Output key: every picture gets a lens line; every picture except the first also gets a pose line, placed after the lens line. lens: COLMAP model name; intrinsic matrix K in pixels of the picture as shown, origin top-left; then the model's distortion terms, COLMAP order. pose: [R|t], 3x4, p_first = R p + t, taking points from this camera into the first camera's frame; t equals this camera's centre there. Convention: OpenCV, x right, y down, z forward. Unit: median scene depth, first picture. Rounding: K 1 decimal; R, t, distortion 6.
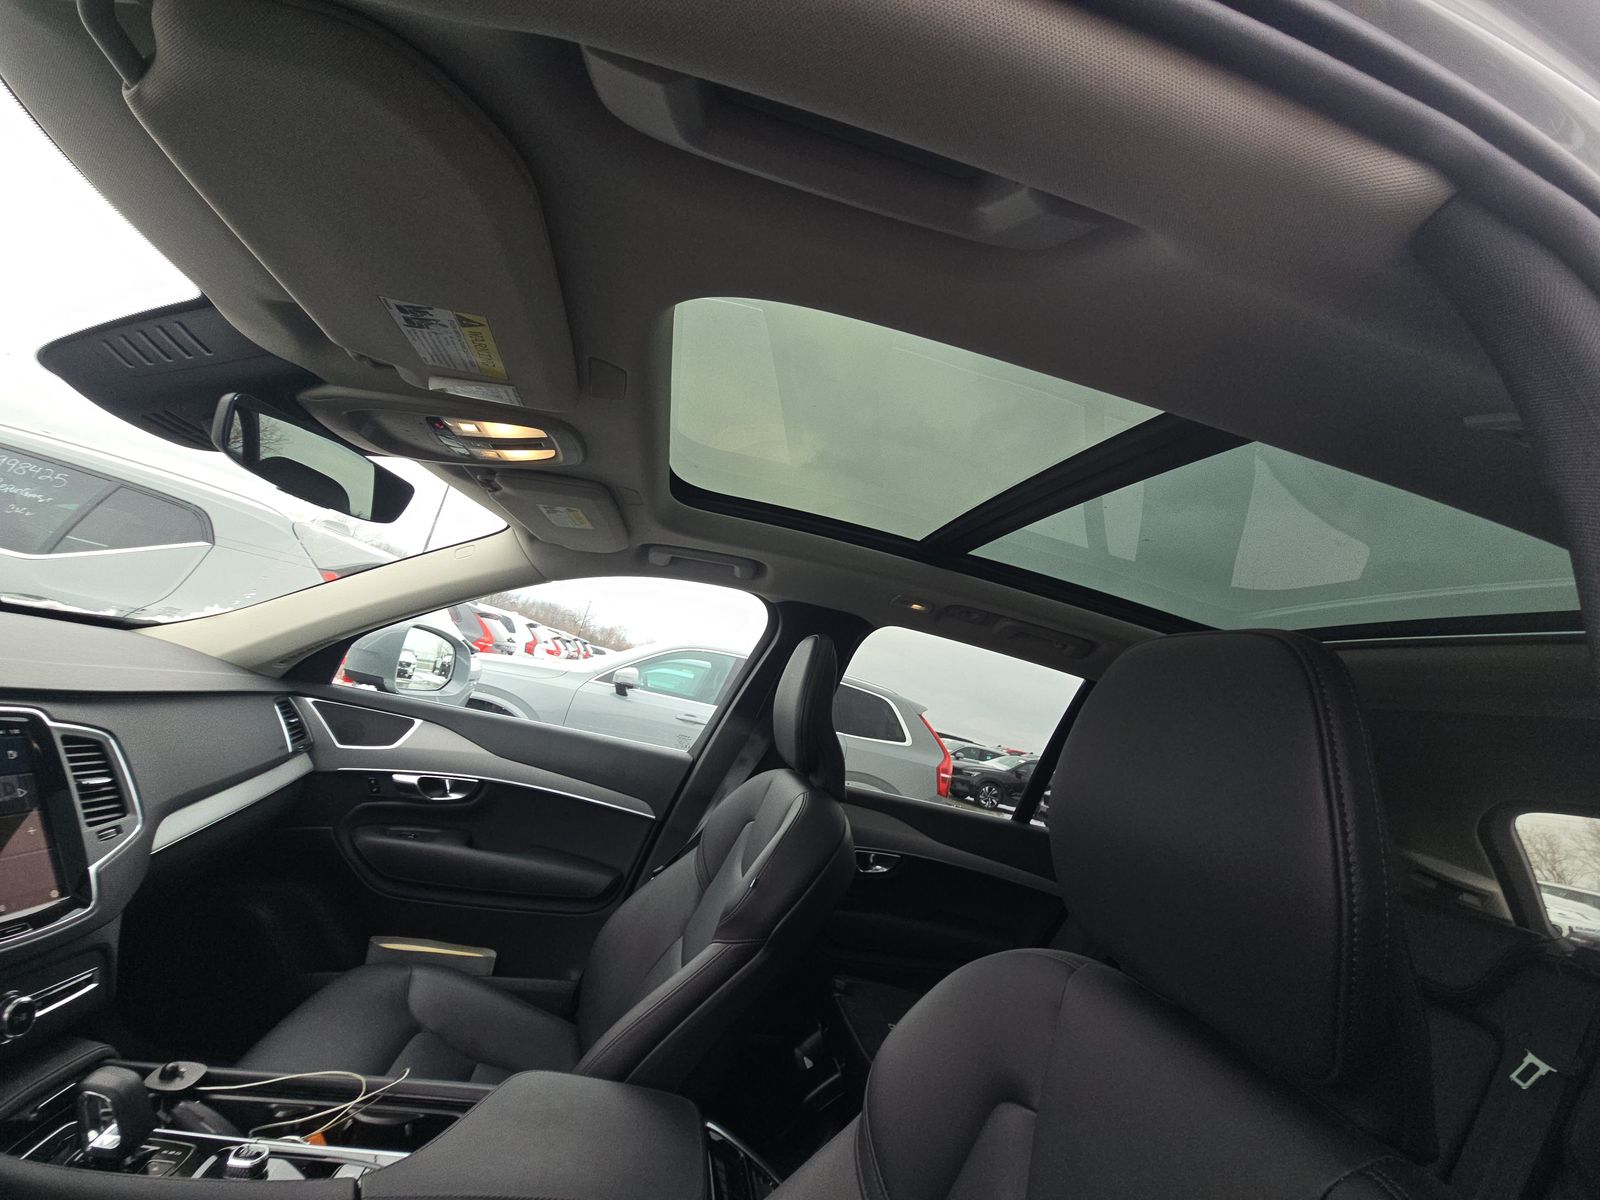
lens RADIAL K [[637.9, 0, 799.4], [0, 637.9, 604.3], [0, 0, 1]] dist [0.029303, -0.021169]
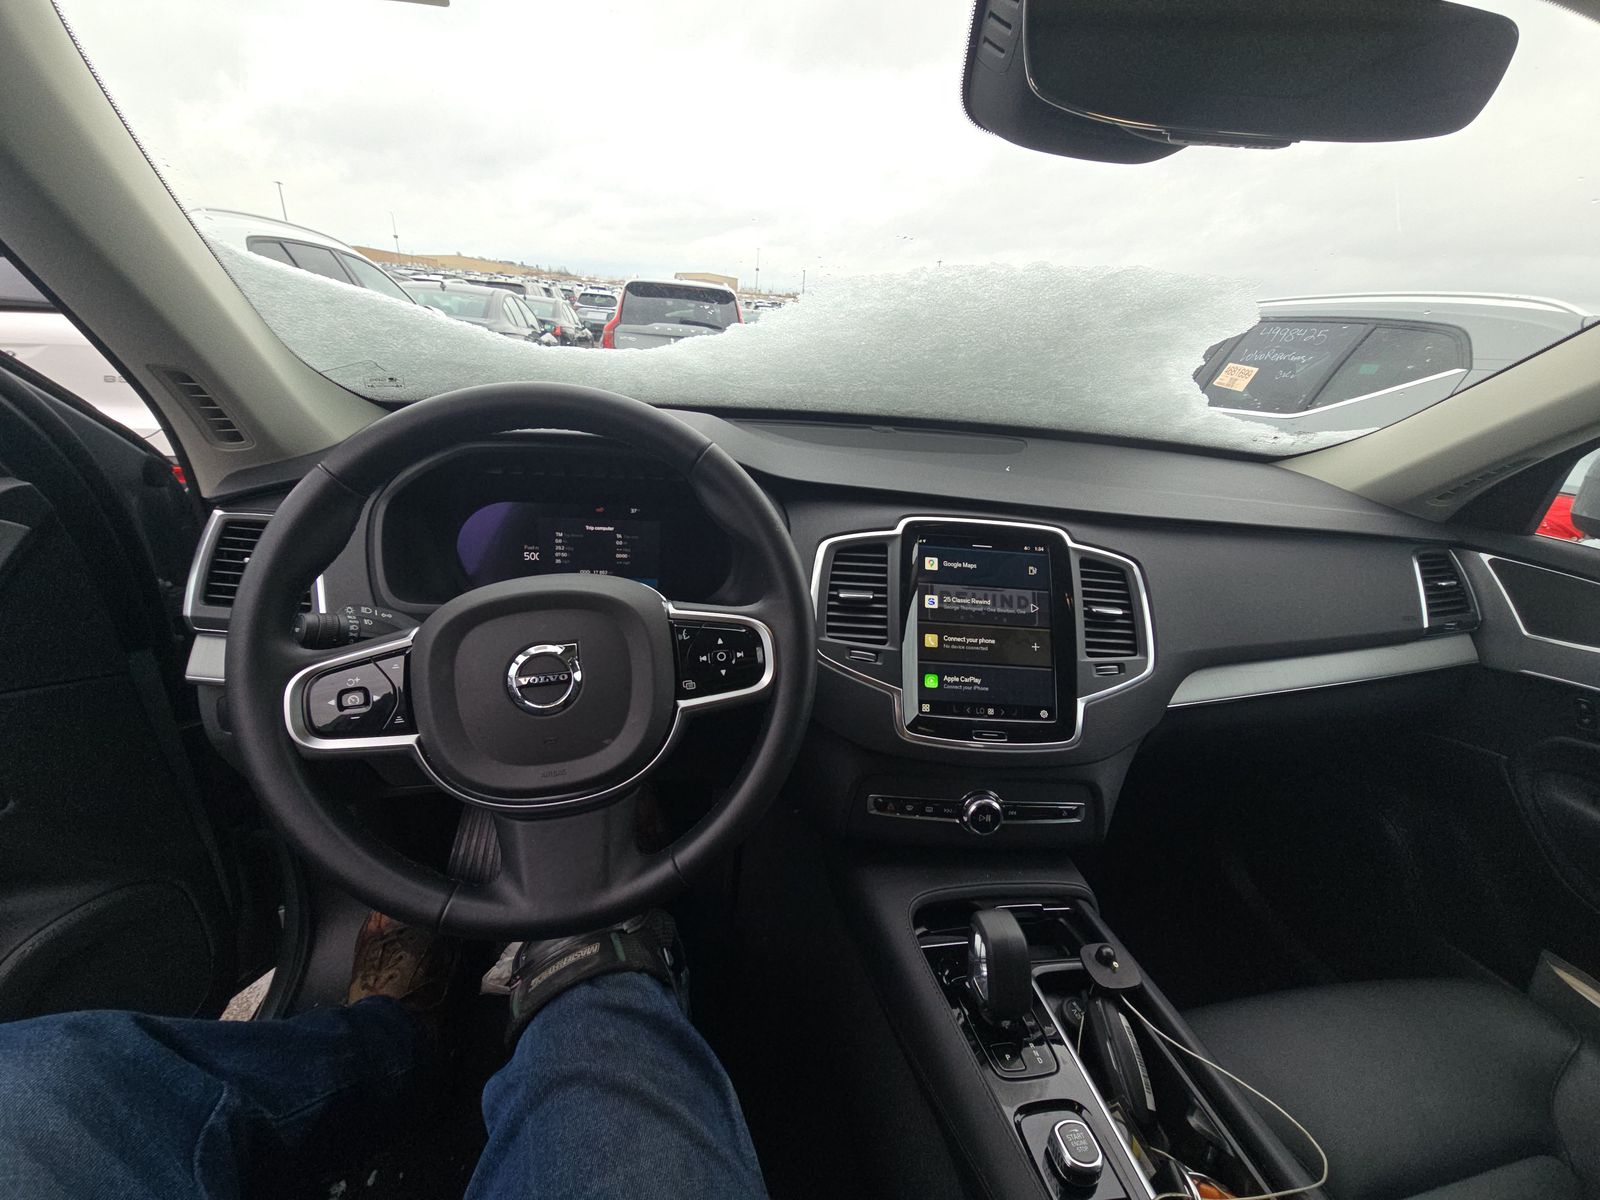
lens RADIAL K [[653.4, 0, 800.0], [0, 653.4, 600.0], [0, 0, 1]] dist [0.009541, -0.008248]
pose [[-0.017622, 0.133542, -0.990886, -0.093186], [0.064355, 0.989137, 0.132162, 0.062994], [0.997771, -0.061439, -0.026024, 0.341285]]
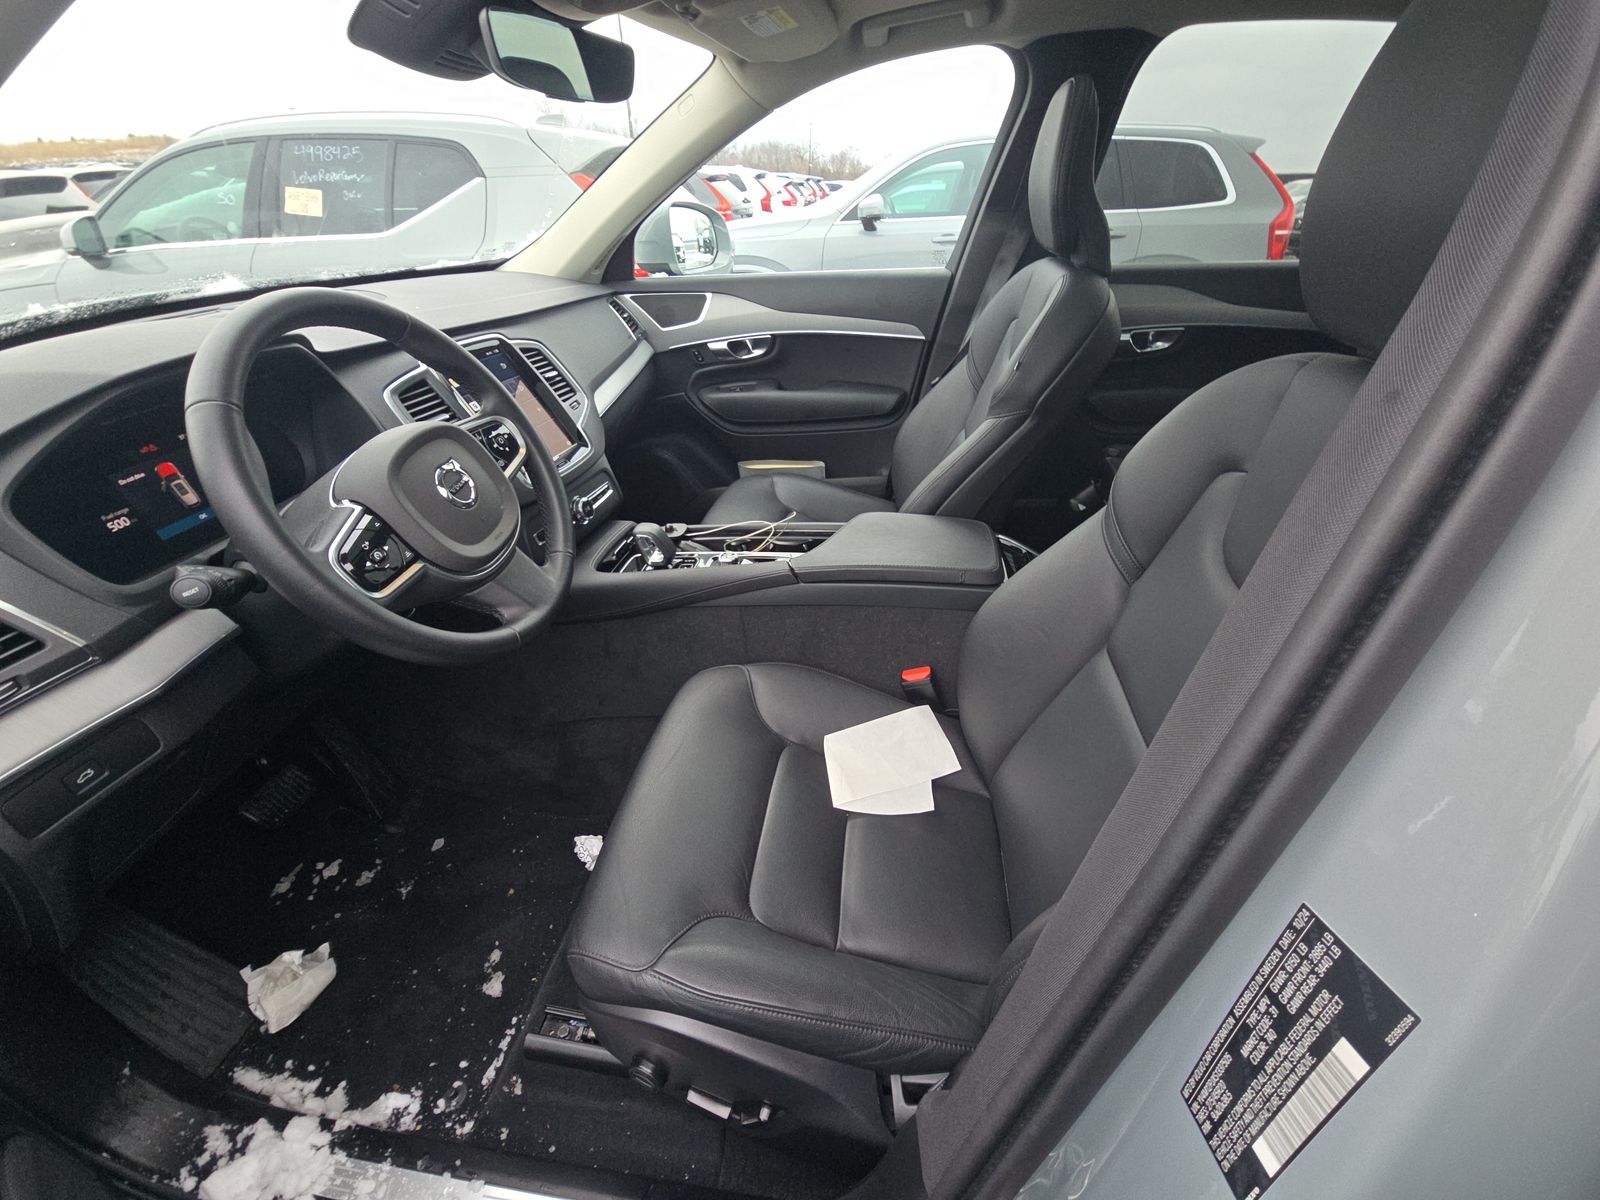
lens RADIAL K [[652.7, 0, 797.6], [0, 652.7, 603.4], [0, 0, 1]] dist [-0.002788, -0.000054]
pose [[0.905297, -0.028455, -0.423826, 0.038348], [0.287074, 0.776398, 0.561066, -0.000578], [0.313092, -0.629601, 0.711039, -0.148398]]
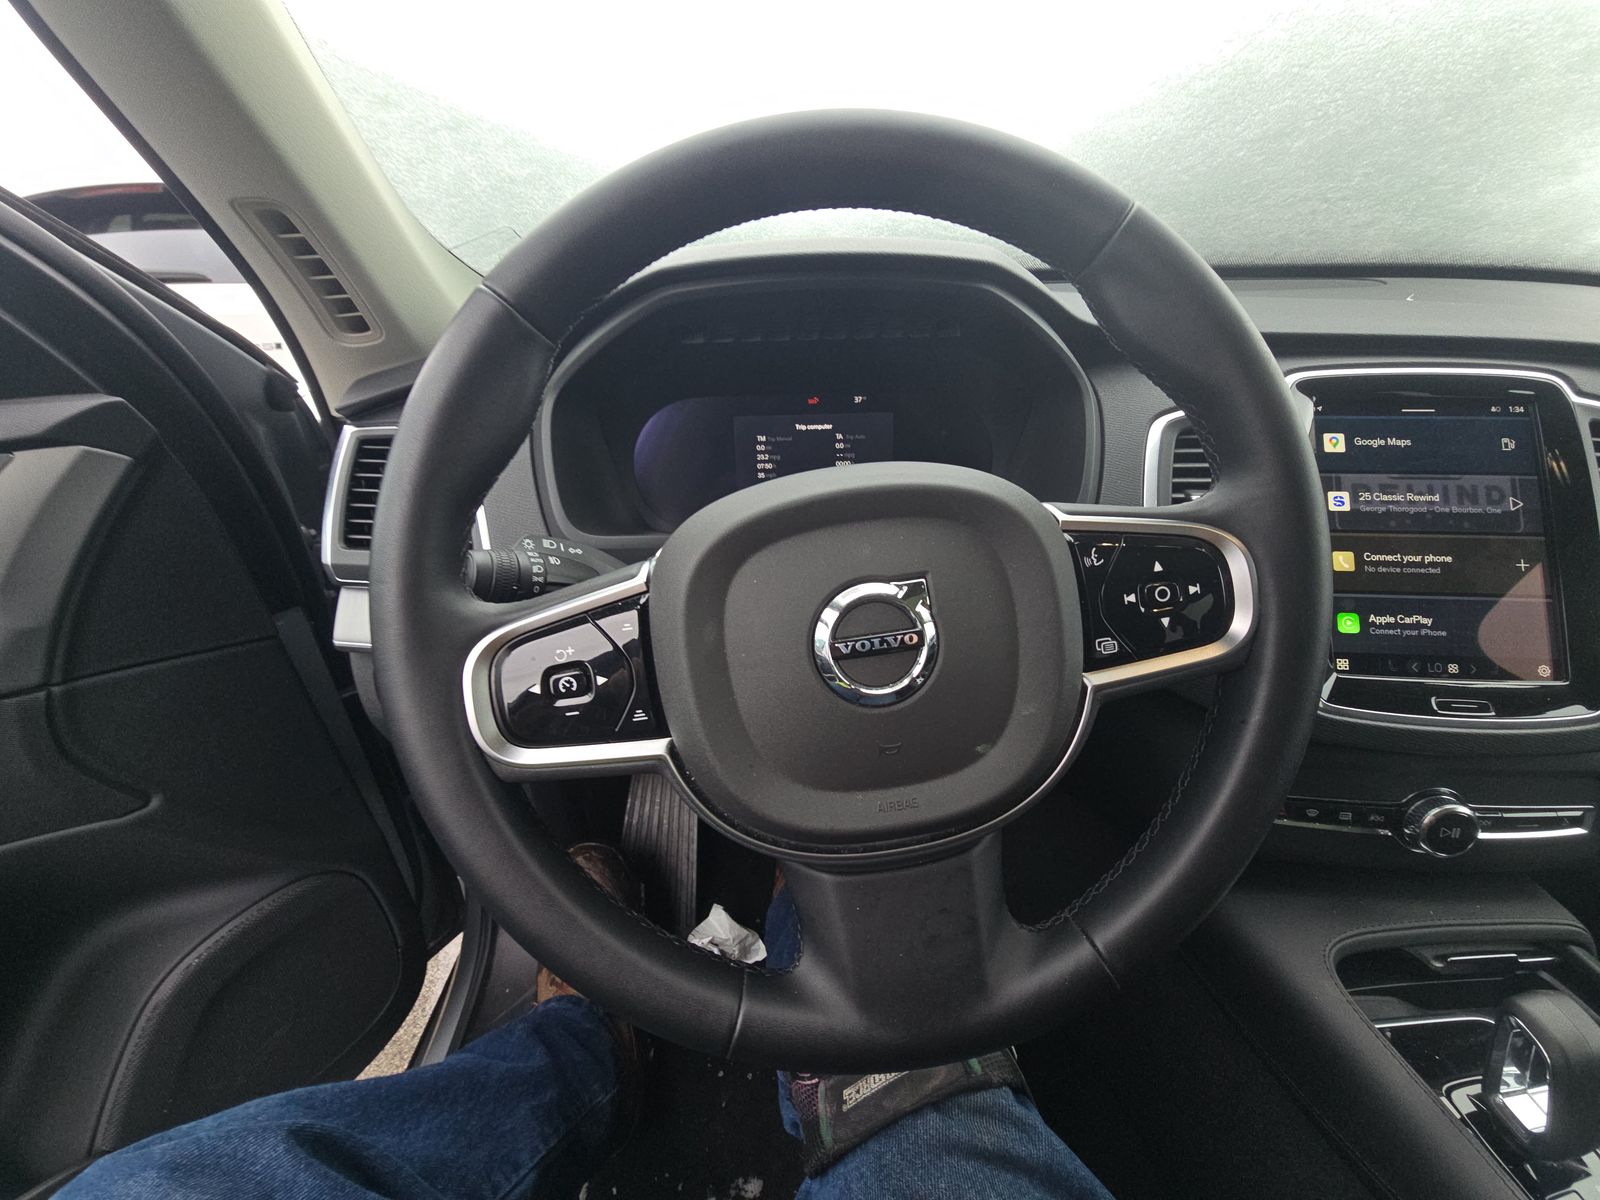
lens RADIAL K [[652.7, 0, 797.6], [0, 652.7, 603.4], [0, 0, 1]] dist [-0.002788, -0.000054]
pose [[-0.159867, 0.230457, -0.959860, -0.238658], [0.126546, 0.969128, 0.211606, 0.085525], [0.978994, -0.087638, -0.184095, 0.209966]]
